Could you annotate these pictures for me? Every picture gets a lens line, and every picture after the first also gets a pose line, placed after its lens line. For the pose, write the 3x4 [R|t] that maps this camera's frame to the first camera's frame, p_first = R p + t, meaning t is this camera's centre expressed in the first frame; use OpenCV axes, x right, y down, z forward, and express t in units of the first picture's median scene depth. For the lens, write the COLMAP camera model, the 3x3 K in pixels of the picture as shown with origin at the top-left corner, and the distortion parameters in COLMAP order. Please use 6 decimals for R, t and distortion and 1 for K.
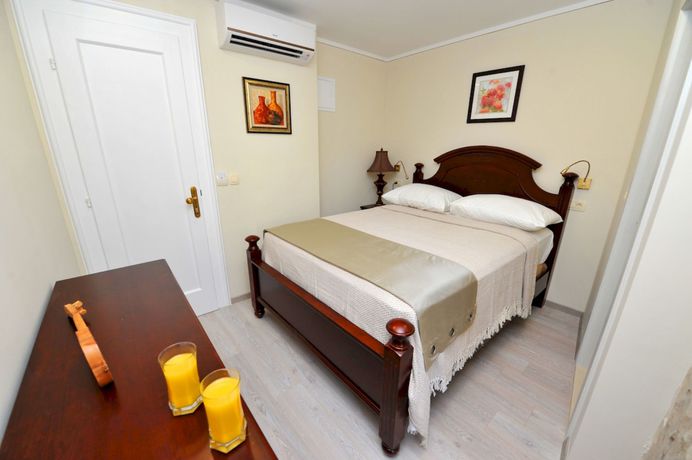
lens RADIAL K [[281.7, 0, 343.7], [0, 281.7, 229.4], [0, 0, 1]] dist [-0.017986, 0.000106]
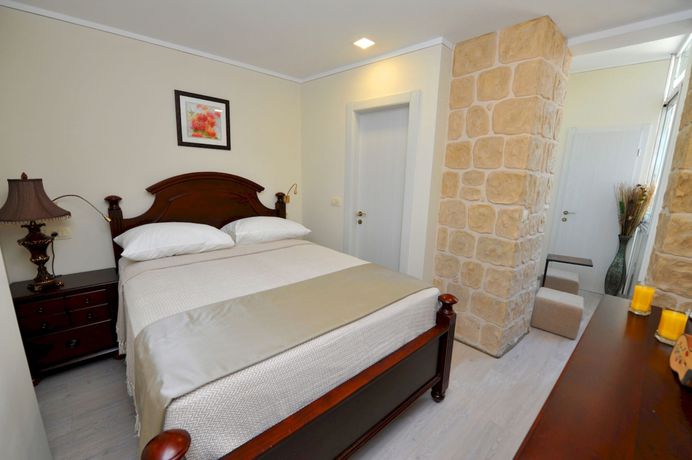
lens RADIAL K [[281.7, 0, 344.2], [0, 281.7, 230.7], [0, 0, 1]] dist [-0.017986, 0.000106]
pose [[-0.028721, -0.195567, 0.980270, -0.505964], [0.259881, 0.945489, 0.196243, -0.184371], [-0.965213, 0.260390, 0.023669, 0.609450]]
